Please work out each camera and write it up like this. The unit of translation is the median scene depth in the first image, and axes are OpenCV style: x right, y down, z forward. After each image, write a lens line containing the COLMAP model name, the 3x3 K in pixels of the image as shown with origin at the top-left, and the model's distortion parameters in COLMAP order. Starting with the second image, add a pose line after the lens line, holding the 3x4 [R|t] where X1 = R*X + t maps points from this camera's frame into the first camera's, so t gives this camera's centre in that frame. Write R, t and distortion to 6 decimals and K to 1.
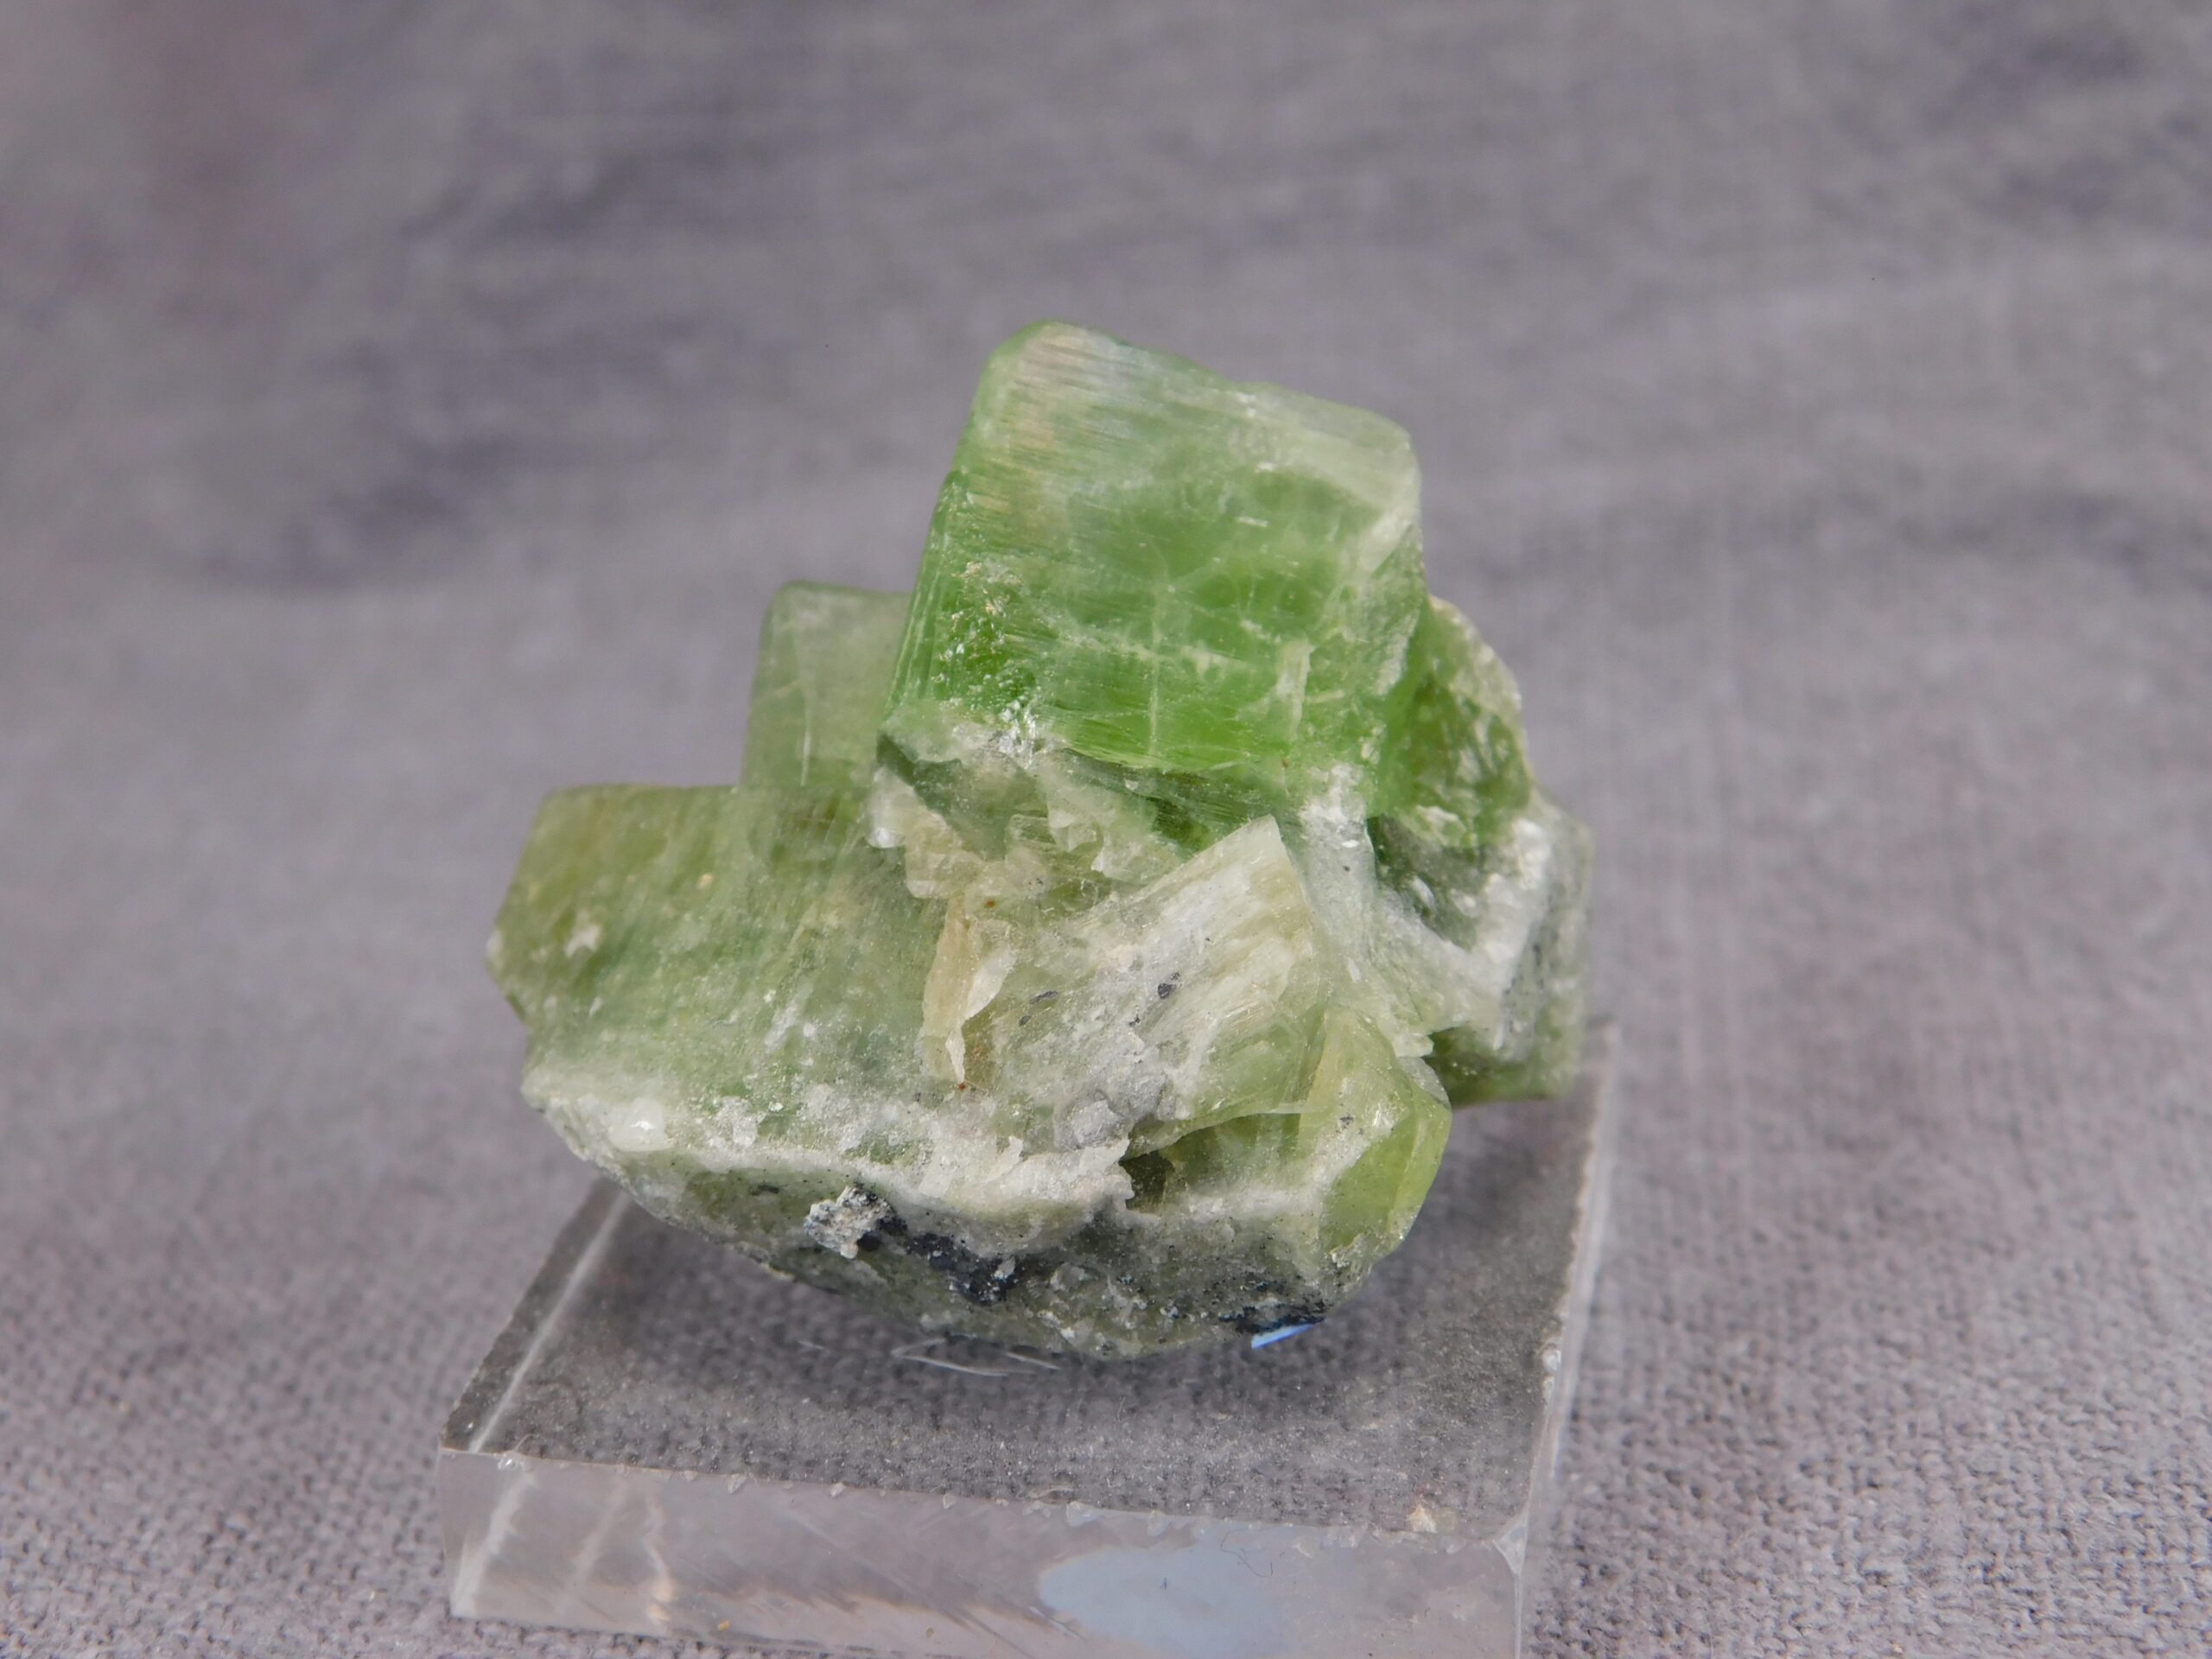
lens RADIAL K [[3825.0, 0, 1106.0], [0, 3825.0, 829.5], [0, 0, 1]] dist [-0.085855, -0.285673]
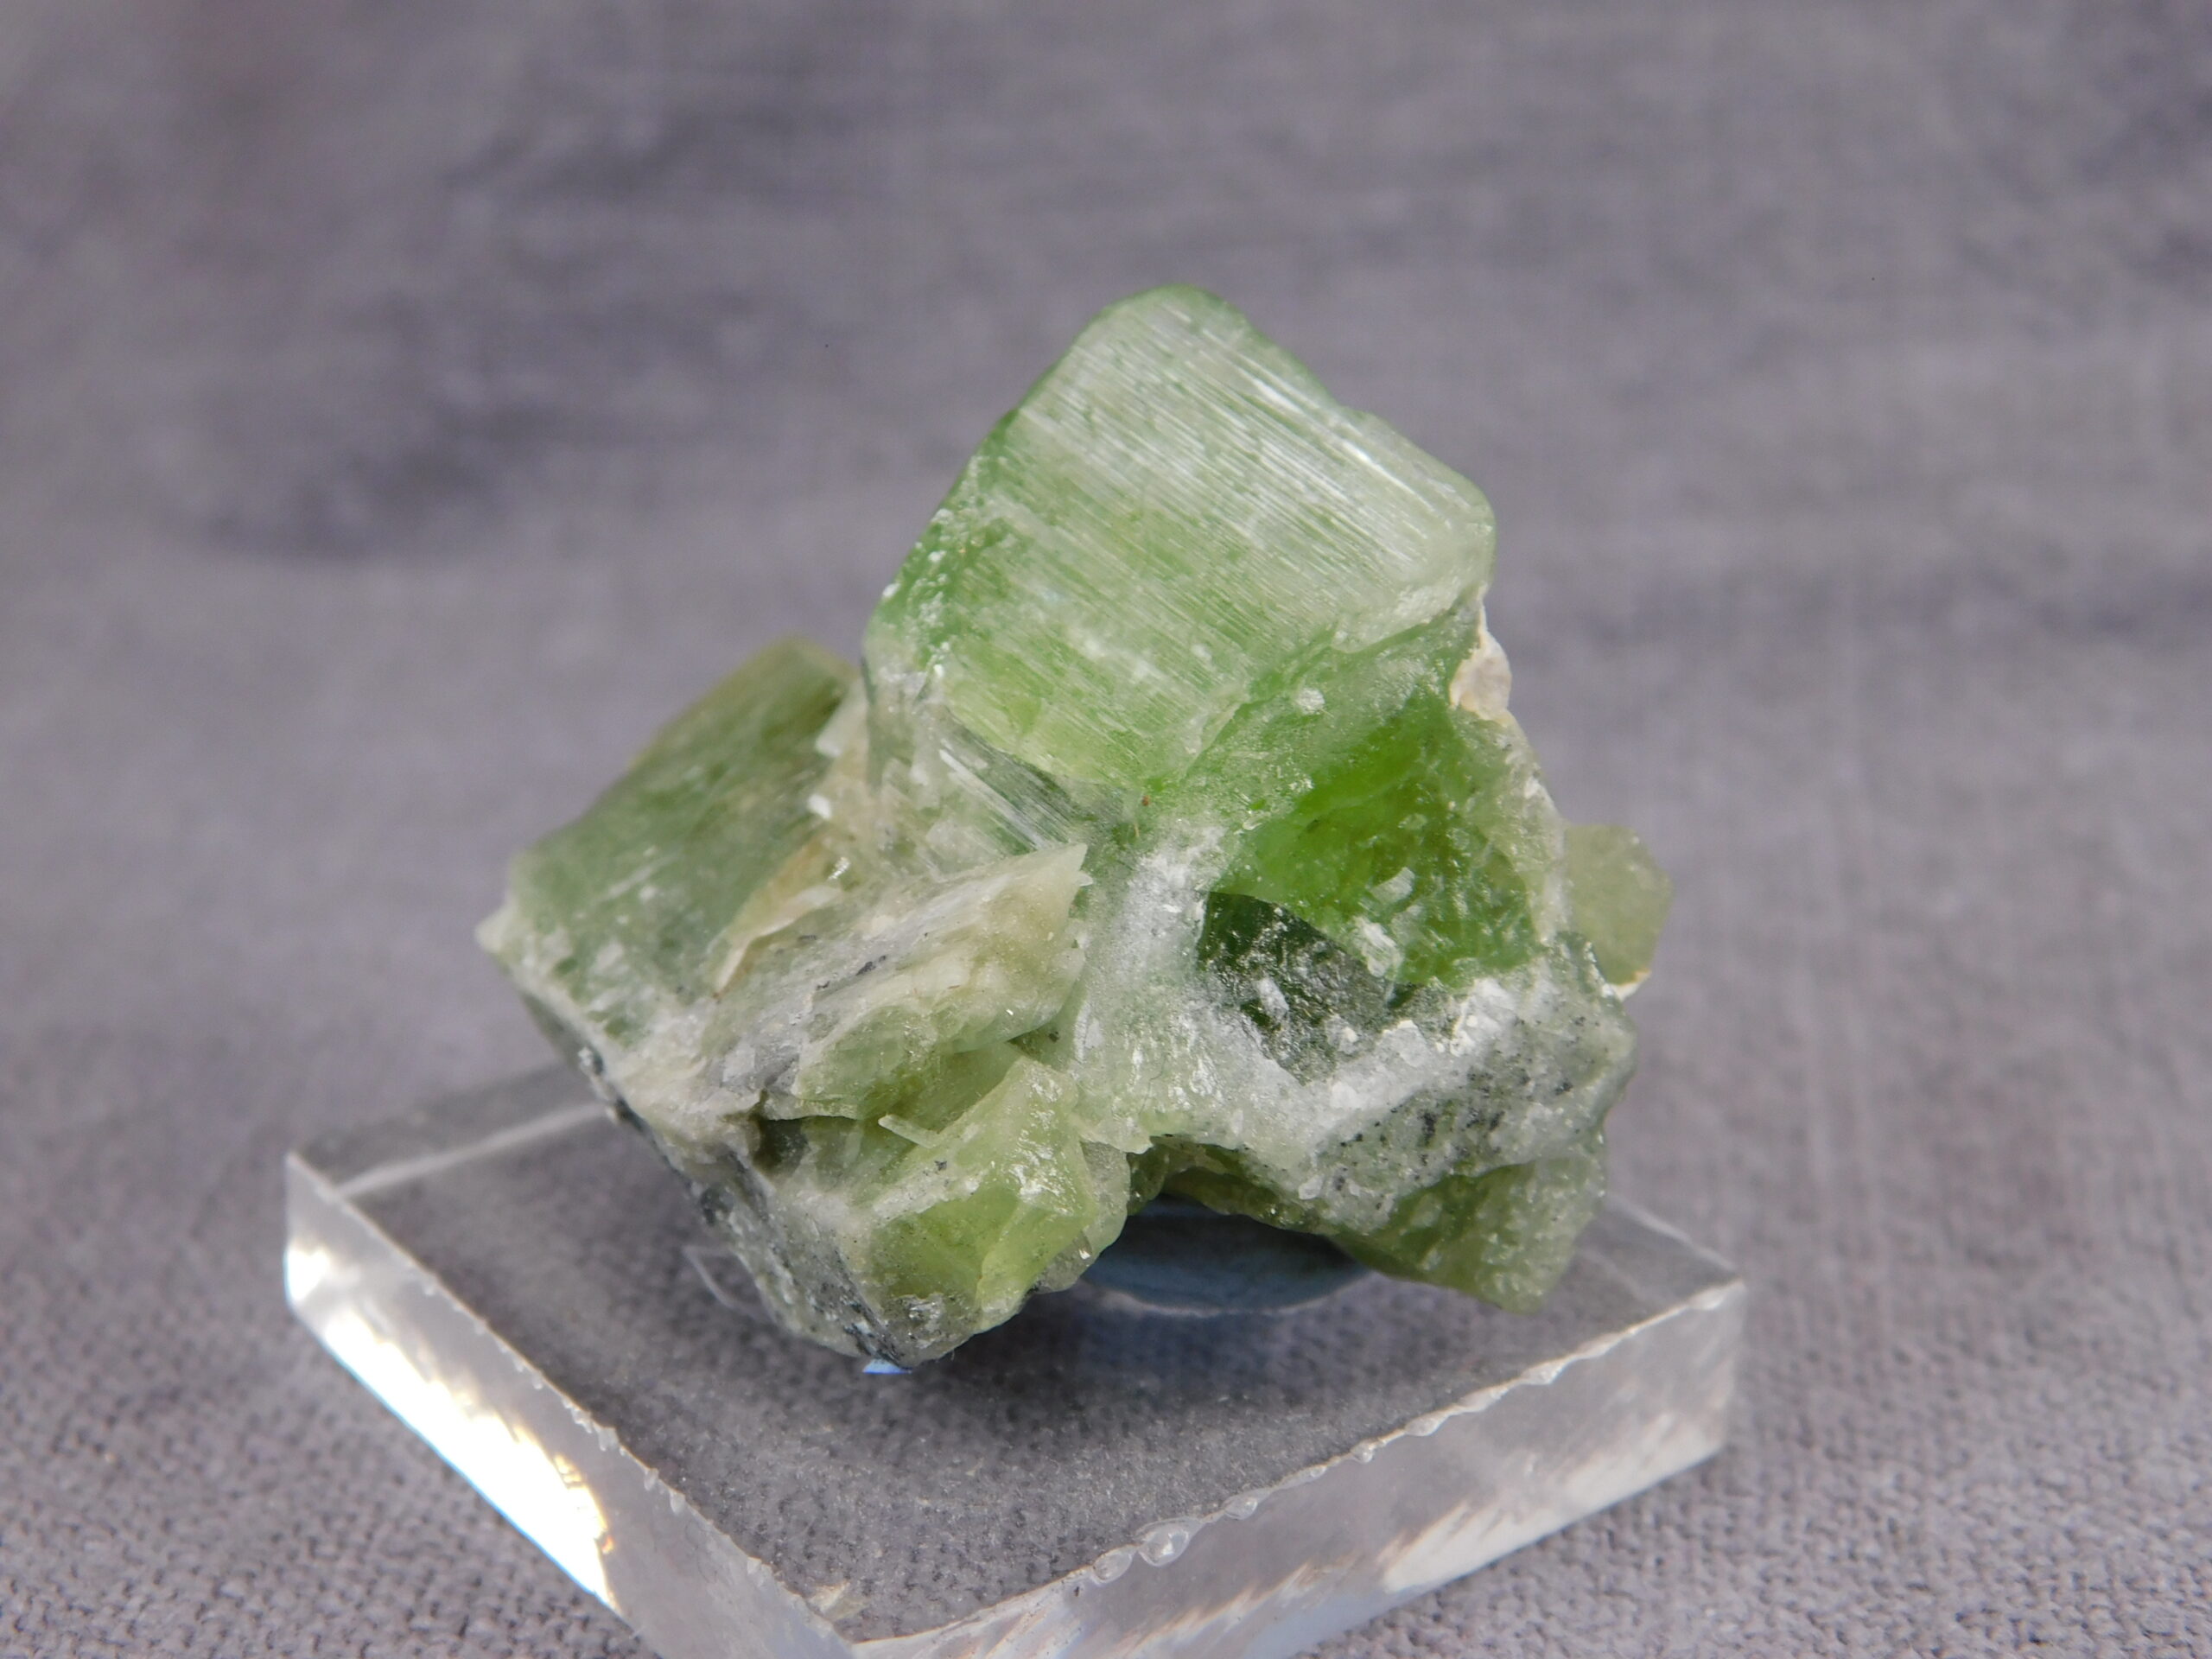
lens RADIAL K [[3825.0, 0, 1106.0], [0, 3825.0, 829.5], [0, 0, 1]] dist [-0.085855, -0.285673]
pose [[0.755794, 0.323534, -0.569299, 0.566856], [-0.327720, 0.939585, 0.098892, -0.099134], [0.566899, 0.111829, 0.816161, 0.258266]]
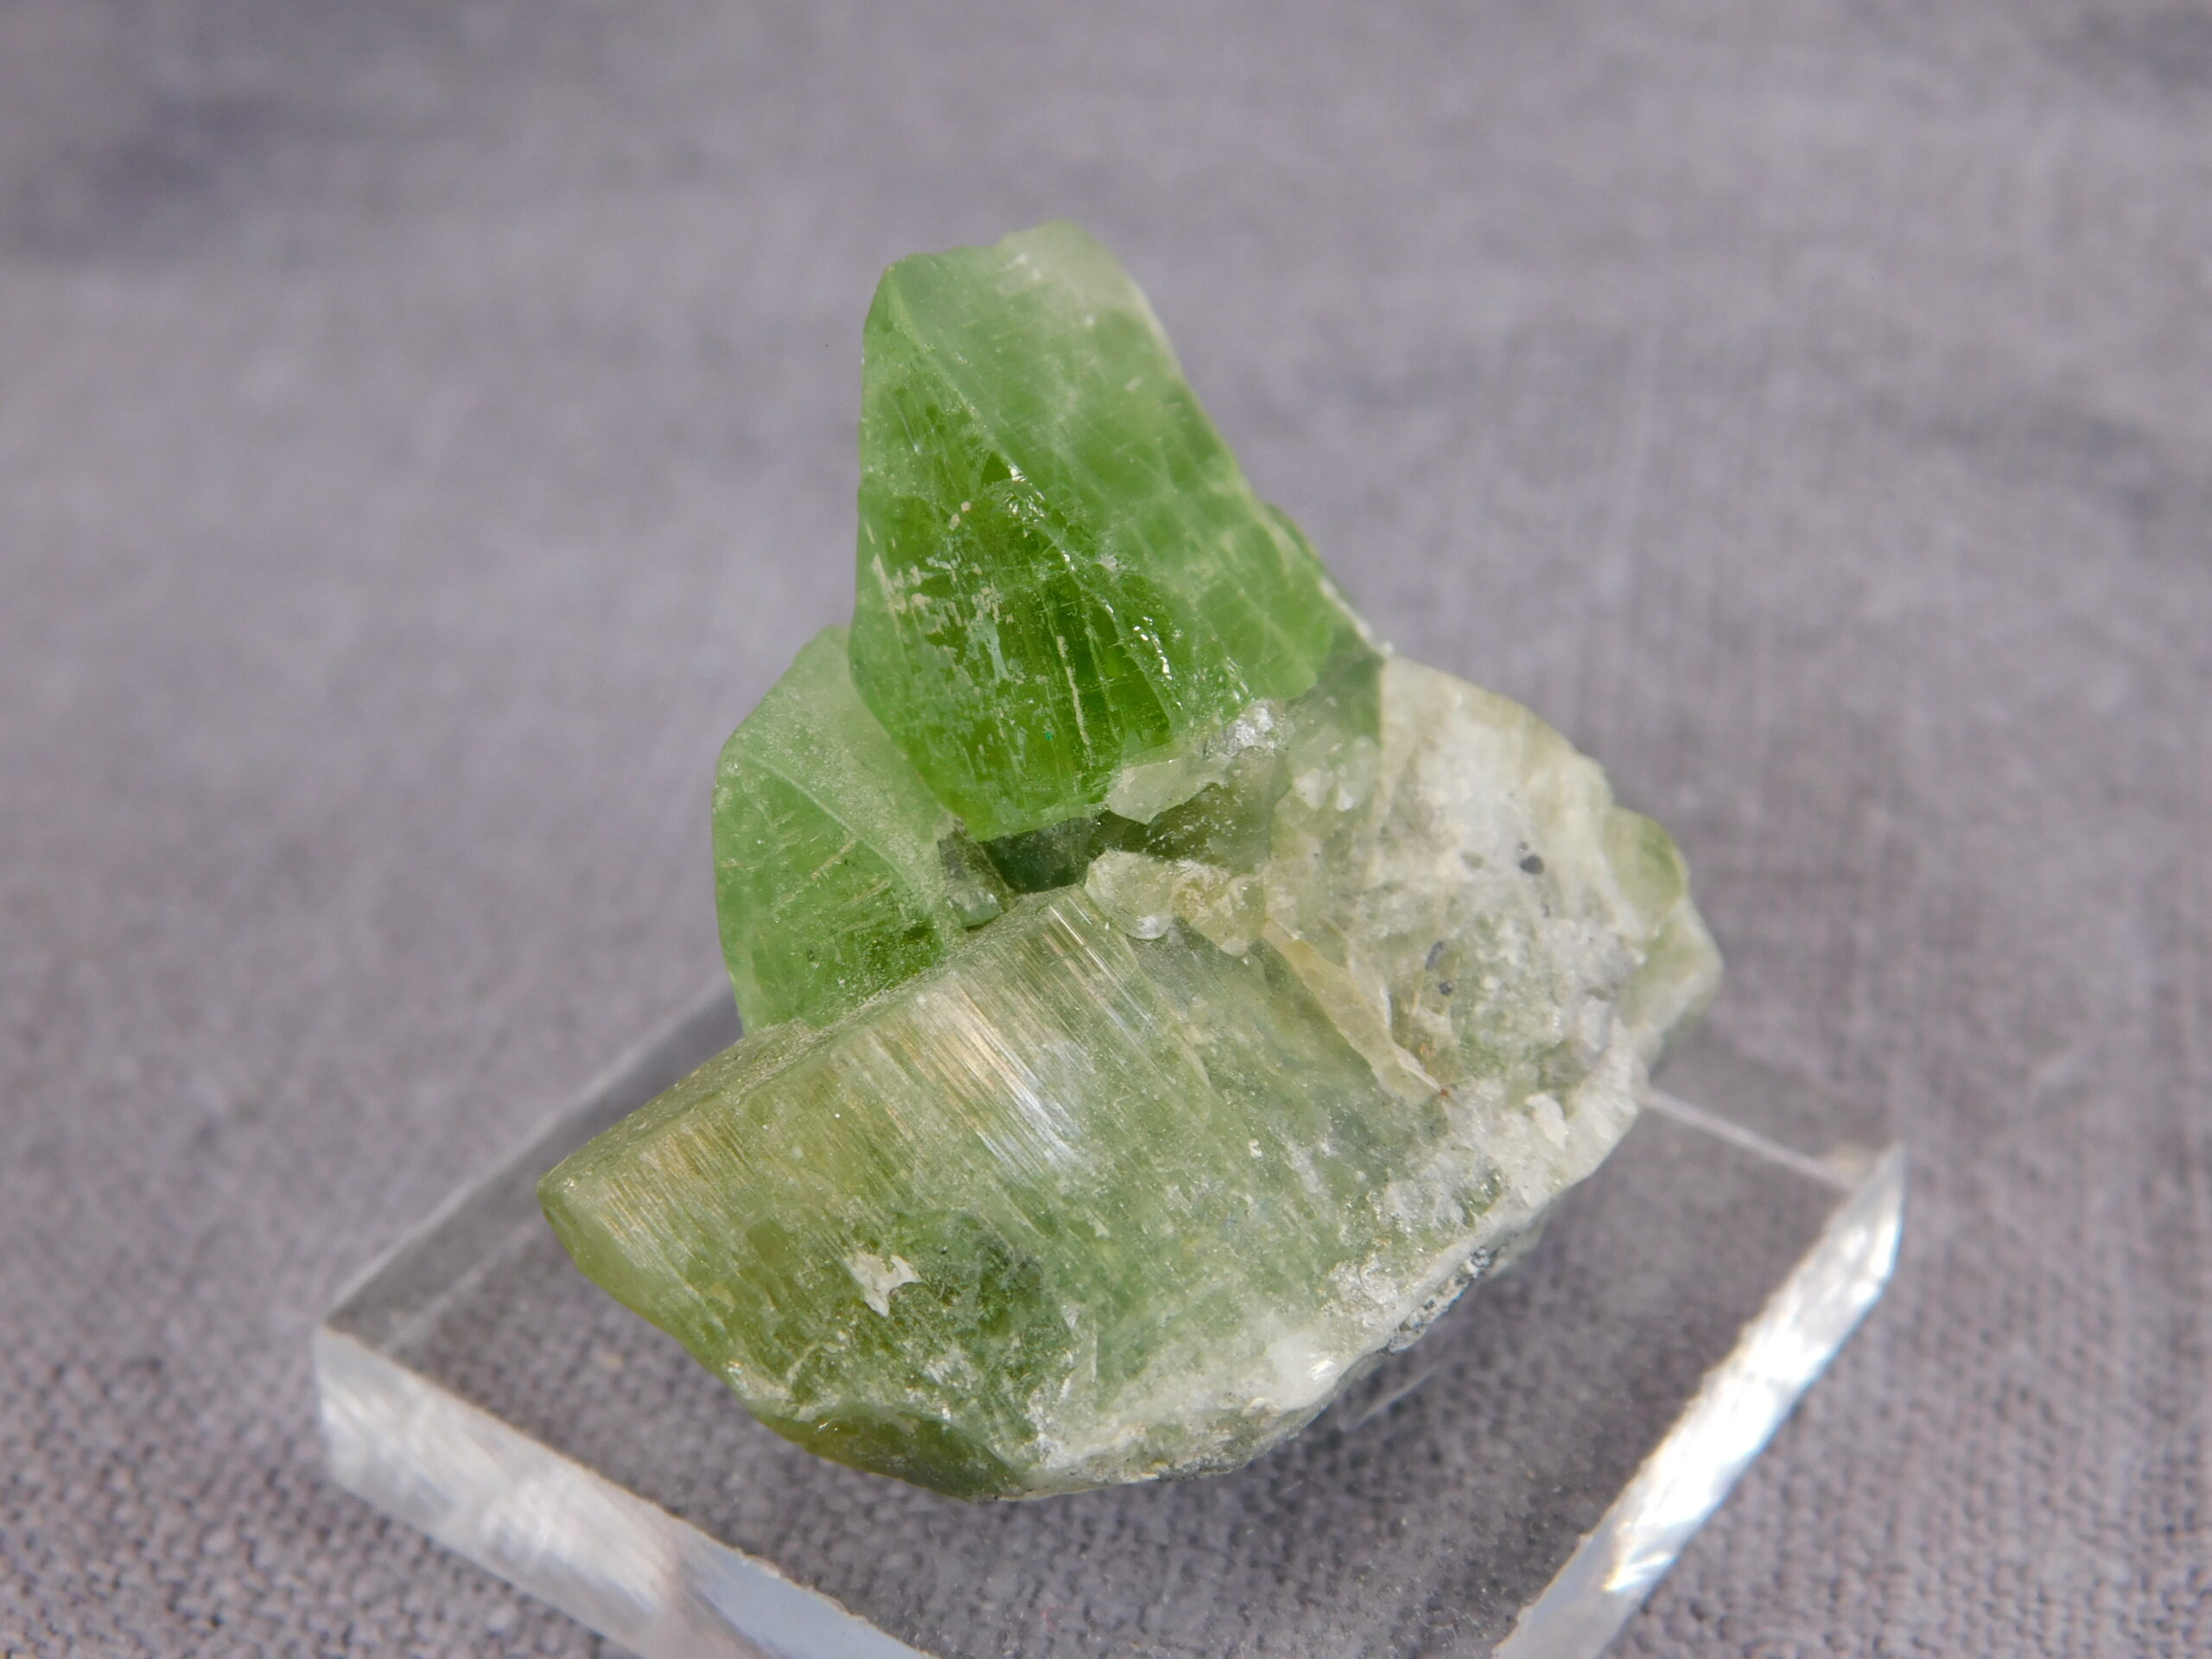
lens RADIAL K [[3825.0, 0, 1106.0], [0, 3825.0, 829.5], [0, 0, 1]] dist [-0.085855, -0.285673]
pose [[0.381916, -0.509536, 0.771047, -0.686631], [0.365011, 0.849624, 0.380665, -0.331337], [-0.849062, 0.136059, 0.510472, 0.611806]]
